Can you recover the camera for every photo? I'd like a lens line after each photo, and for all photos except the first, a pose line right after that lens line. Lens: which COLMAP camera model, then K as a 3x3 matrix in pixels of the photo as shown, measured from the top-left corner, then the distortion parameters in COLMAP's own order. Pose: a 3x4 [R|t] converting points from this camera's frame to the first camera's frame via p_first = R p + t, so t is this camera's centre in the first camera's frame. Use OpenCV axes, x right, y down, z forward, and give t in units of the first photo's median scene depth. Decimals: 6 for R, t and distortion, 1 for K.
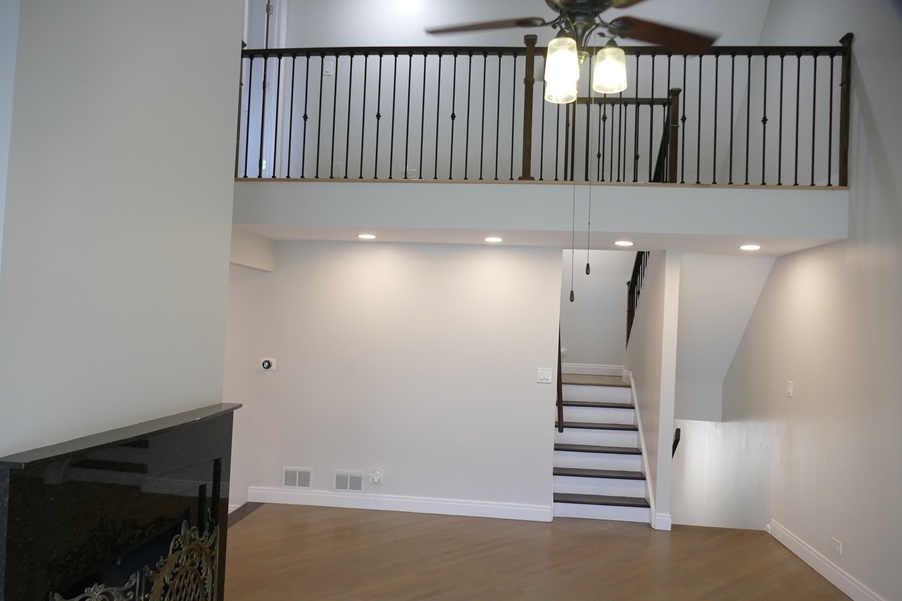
lens RADIAL K [[643.5, 0, 451.0], [0, 643.5, 300.5], [0, 0, 1]] dist [-0.006019, 0.003910]
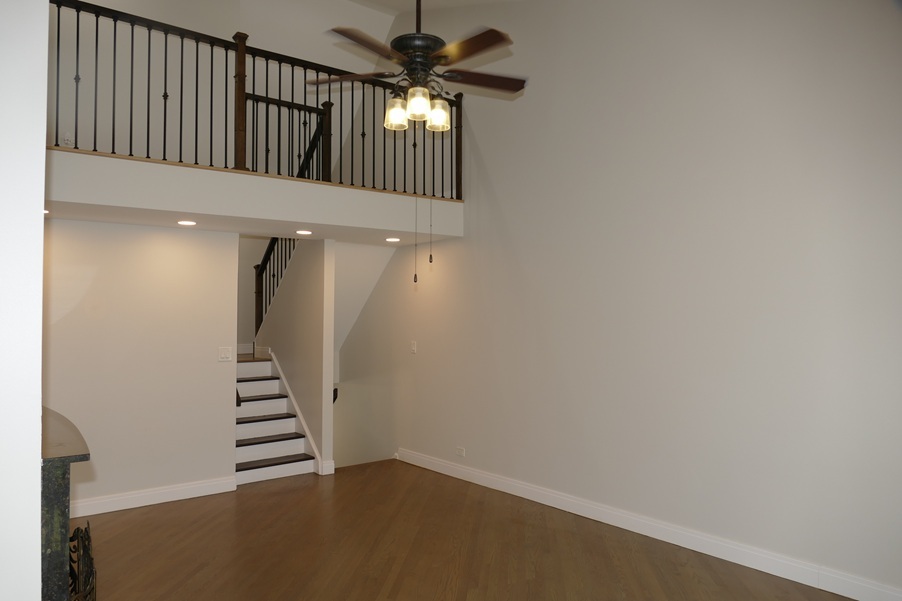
lens RADIAL K [[643.5, 0, 451.0], [0, 643.5, 300.5], [0, 0, 1]] dist [-0.006019, 0.003910]
pose [[0.720722, -0.029668, 0.692589, -0.322212], [0.011443, 0.999457, 0.030905, 0.000335], [-0.693130, -0.014349, 0.720670, -0.012321]]
